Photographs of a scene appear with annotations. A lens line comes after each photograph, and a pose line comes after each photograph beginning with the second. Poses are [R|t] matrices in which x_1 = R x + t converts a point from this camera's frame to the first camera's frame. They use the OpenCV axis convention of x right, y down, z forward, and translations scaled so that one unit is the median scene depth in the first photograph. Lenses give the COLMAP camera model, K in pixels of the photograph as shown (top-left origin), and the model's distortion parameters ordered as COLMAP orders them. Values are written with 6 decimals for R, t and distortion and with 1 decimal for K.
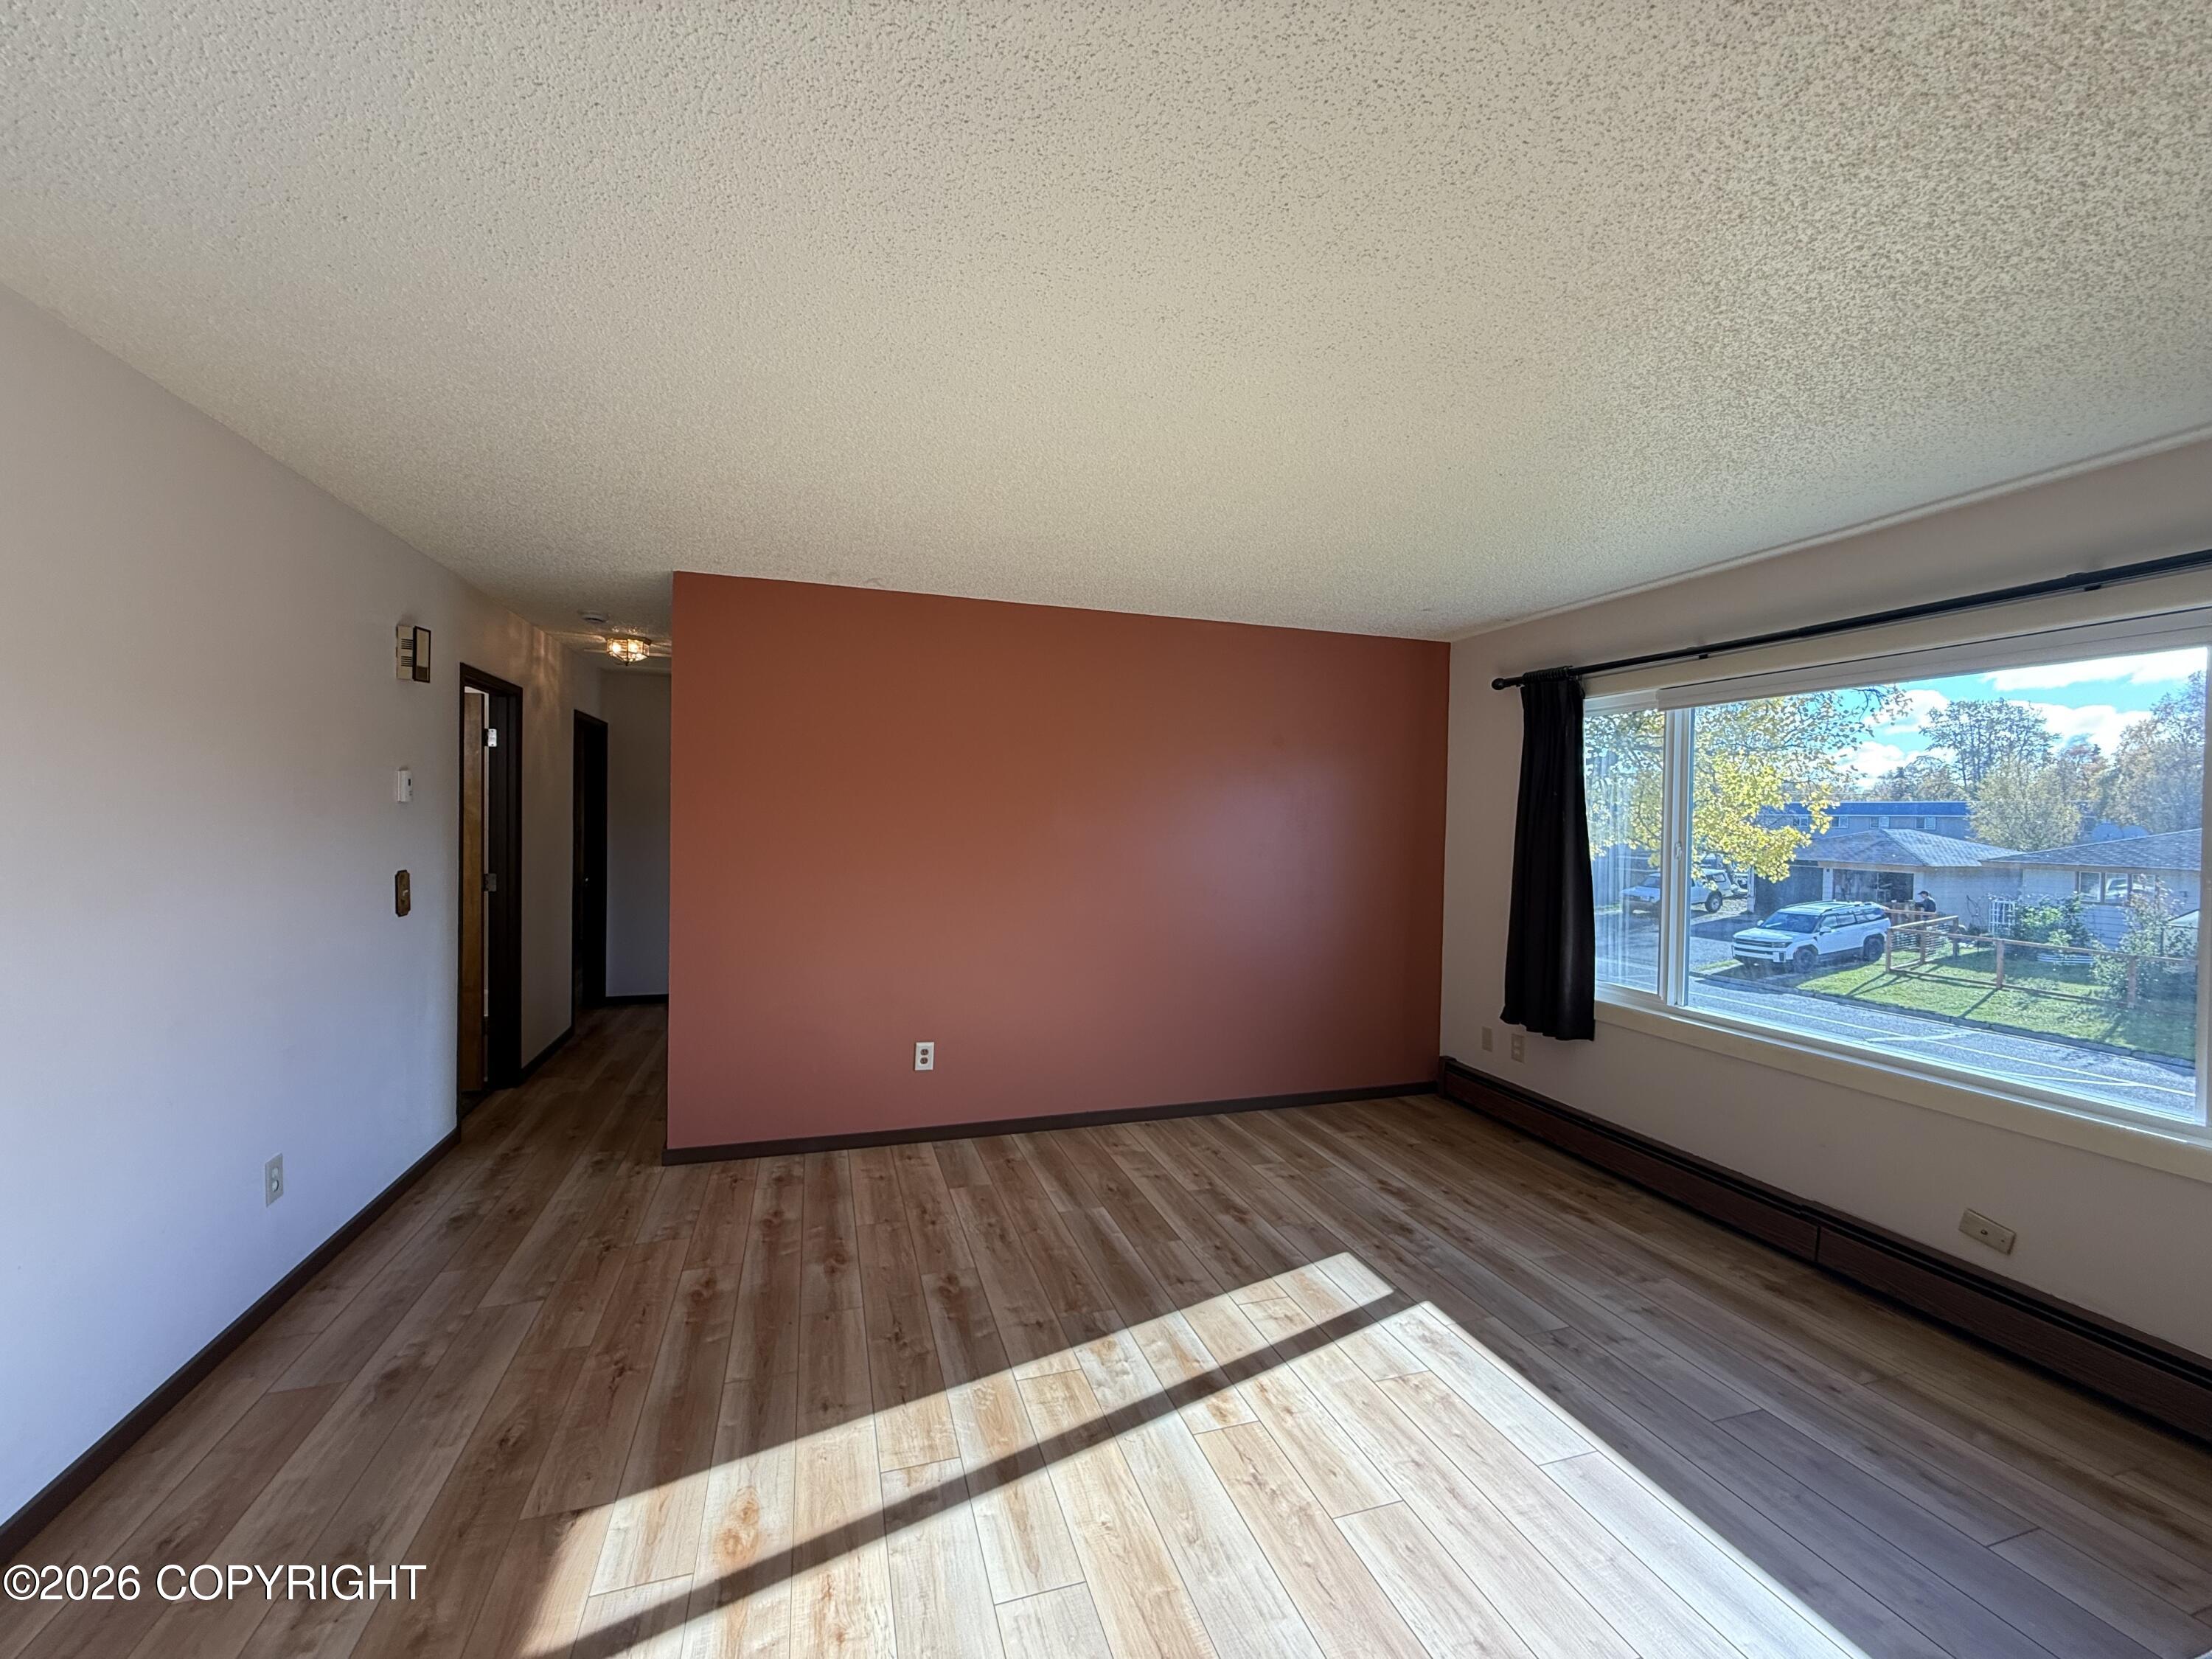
lens RADIAL K [[886.2, 0, 1095.9], [0, 886.2, 829.7], [0, 0, 1]] dist [-0.002713, 0.001367]
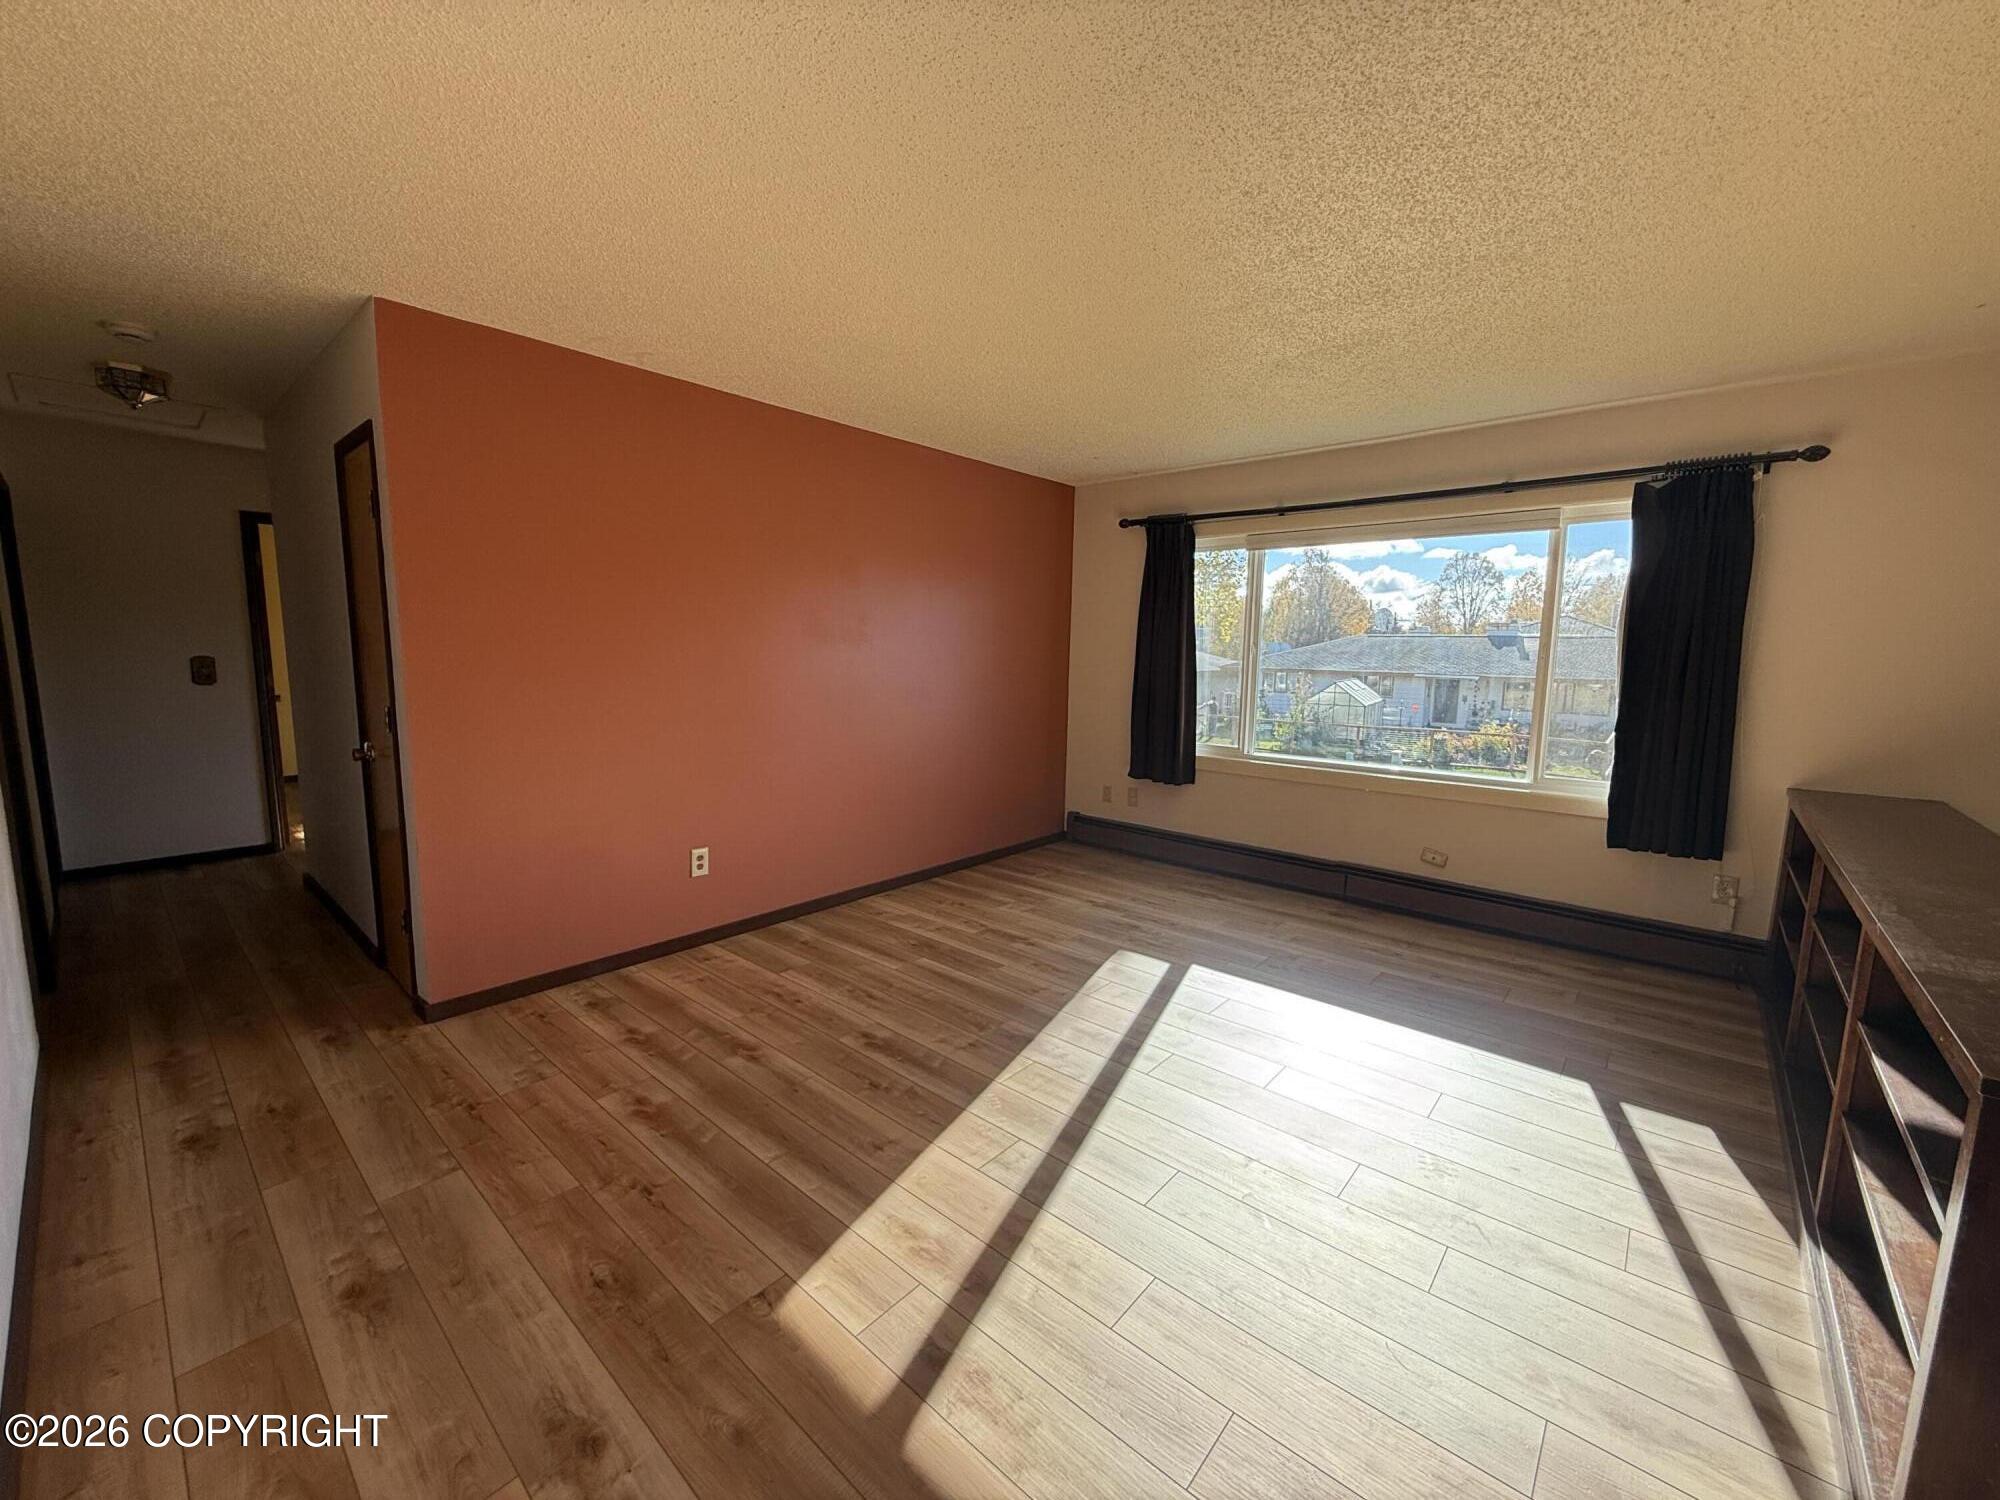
lens RADIAL K [[801.3, 0, 992.7], [0, 801.3, 752.2], [0, 0, 1]] dist [-0.002713, 0.001367]
pose [[0.856178, -0.072696, 0.511542, -0.509192], [0.008204, 0.991840, 0.127221, 0.026605], [-0.516617, -0.104727, 0.849788, 0.097307]]
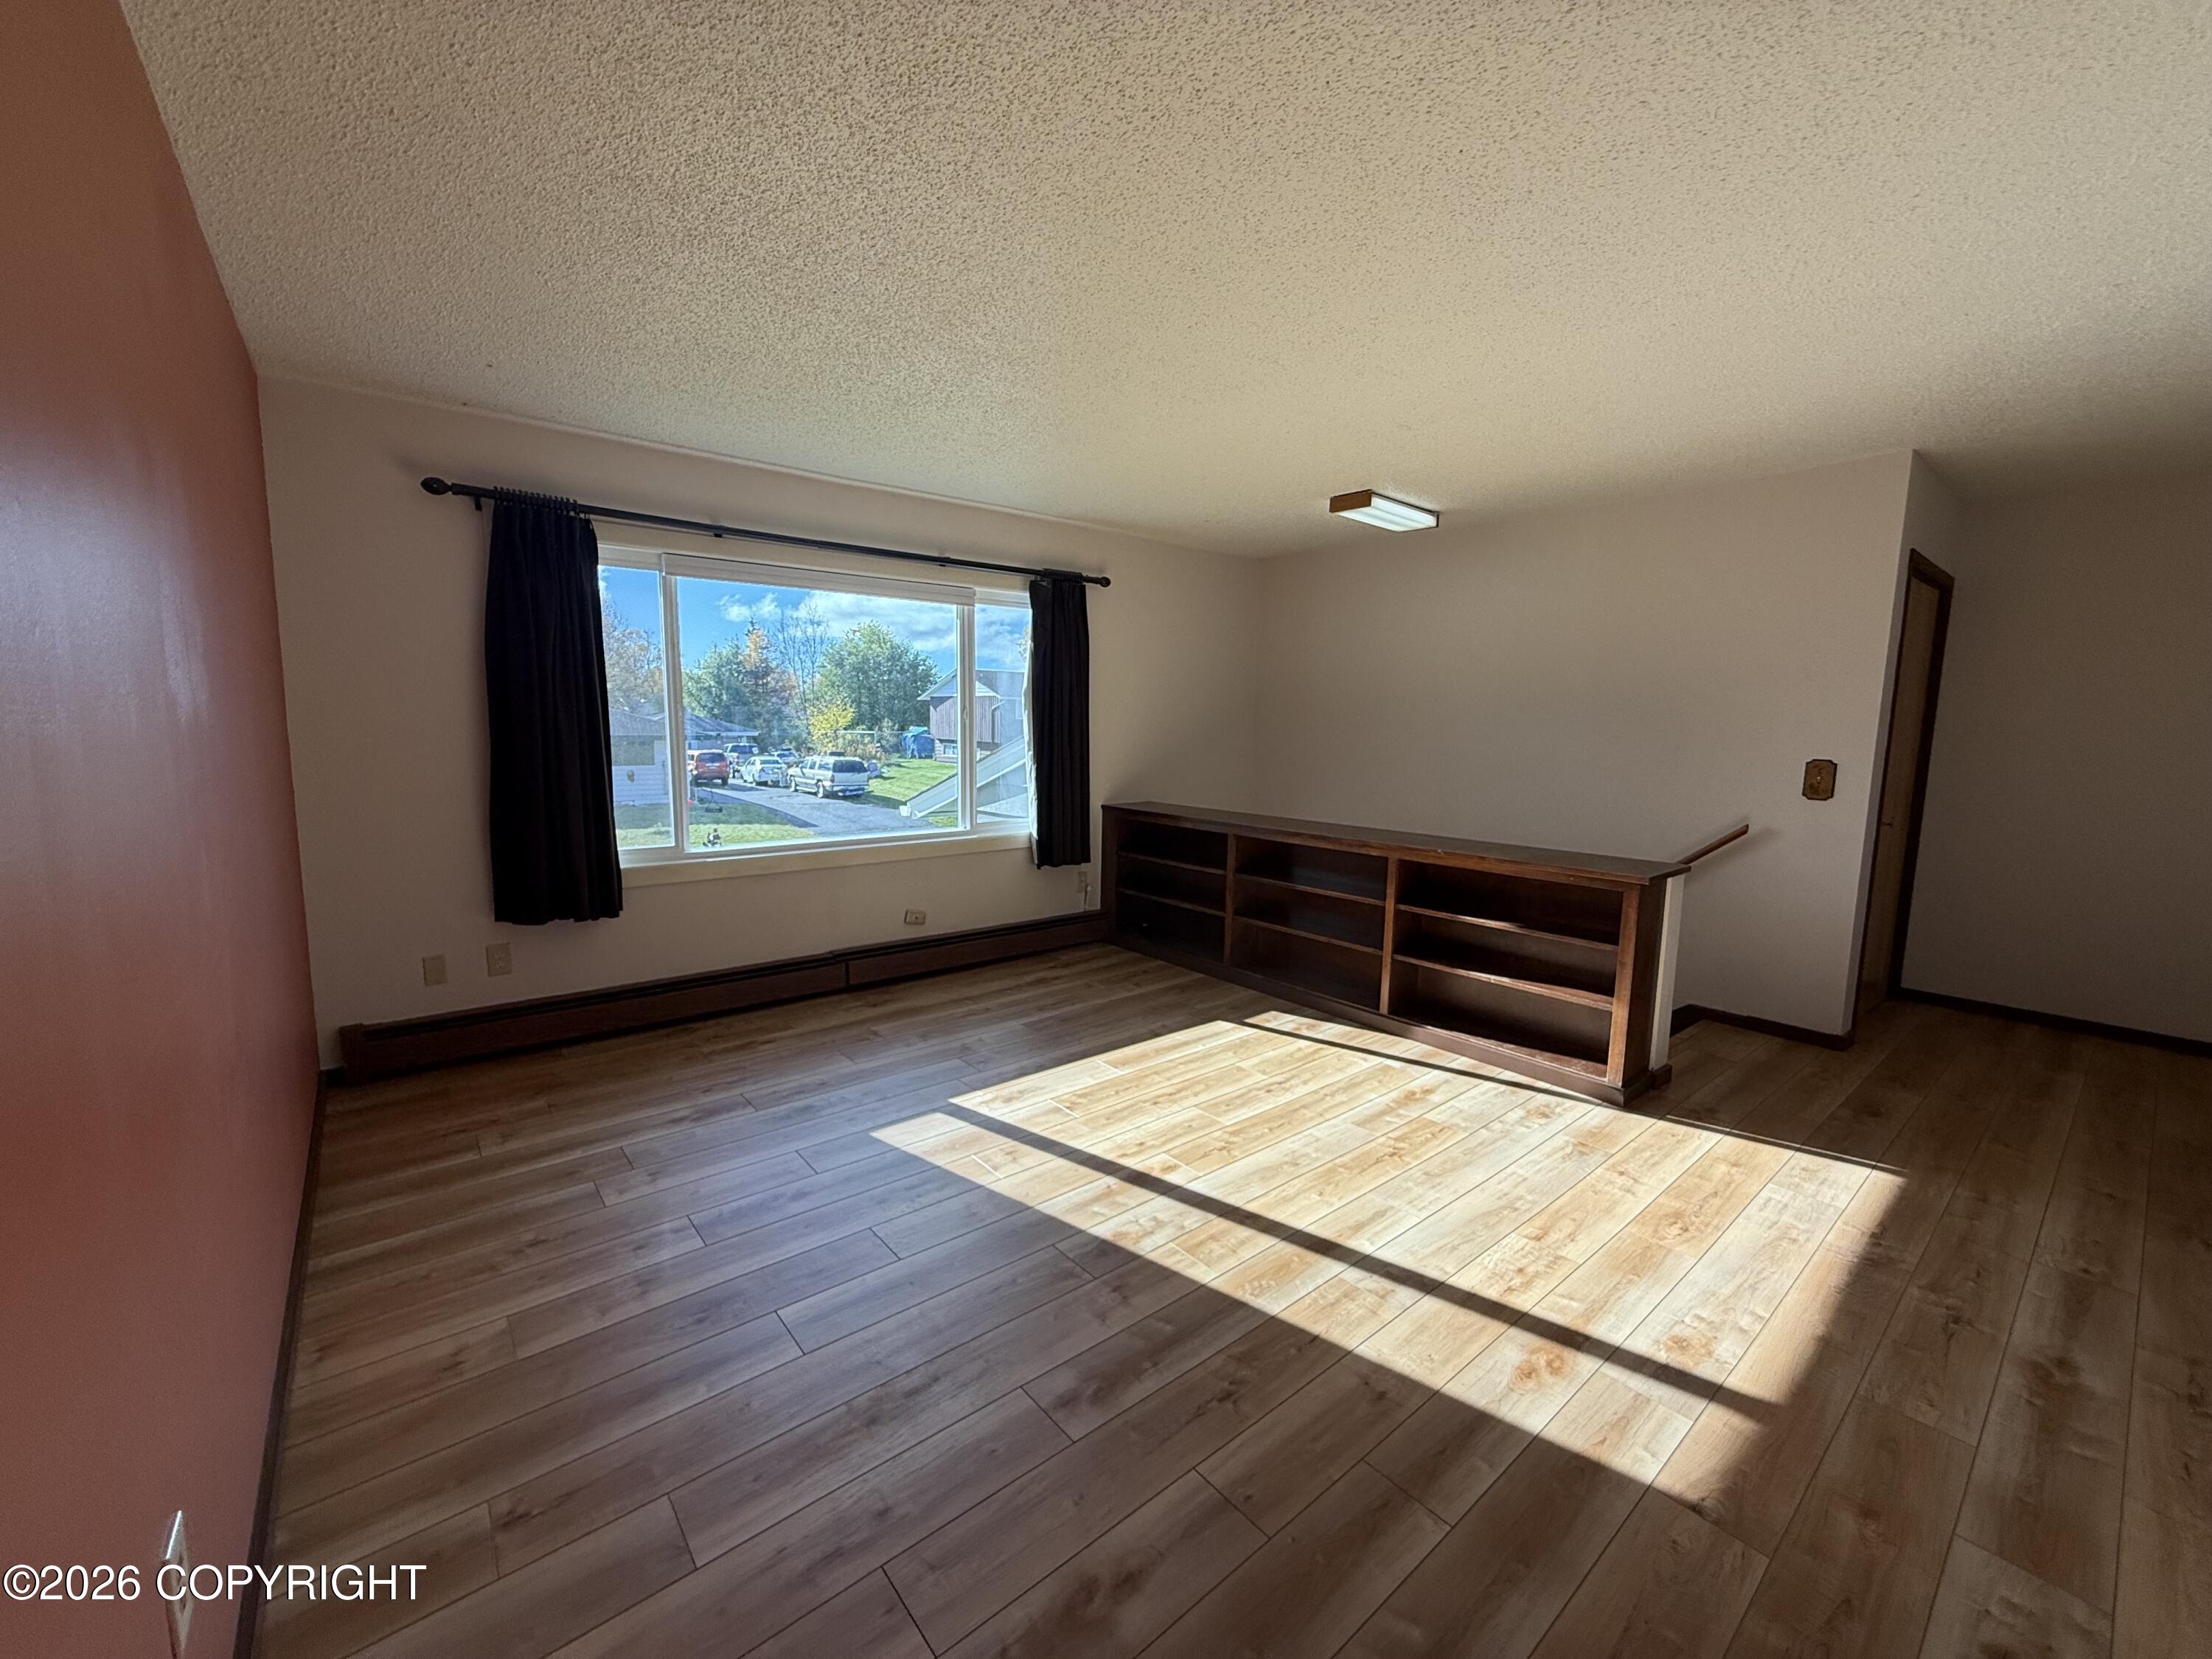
lens RADIAL K [[886.2, 0, 1098.6], [0, 886.2, 826.5], [0, 0, 1]] dist [-0.002713, 0.001367]
pose [[-0.373625, -0.135405, 0.917644, -0.688407], [-0.006259, 0.989634, 0.143479, 0.007325], [-0.927559, 0.047864, -0.370599, 1.175892]]
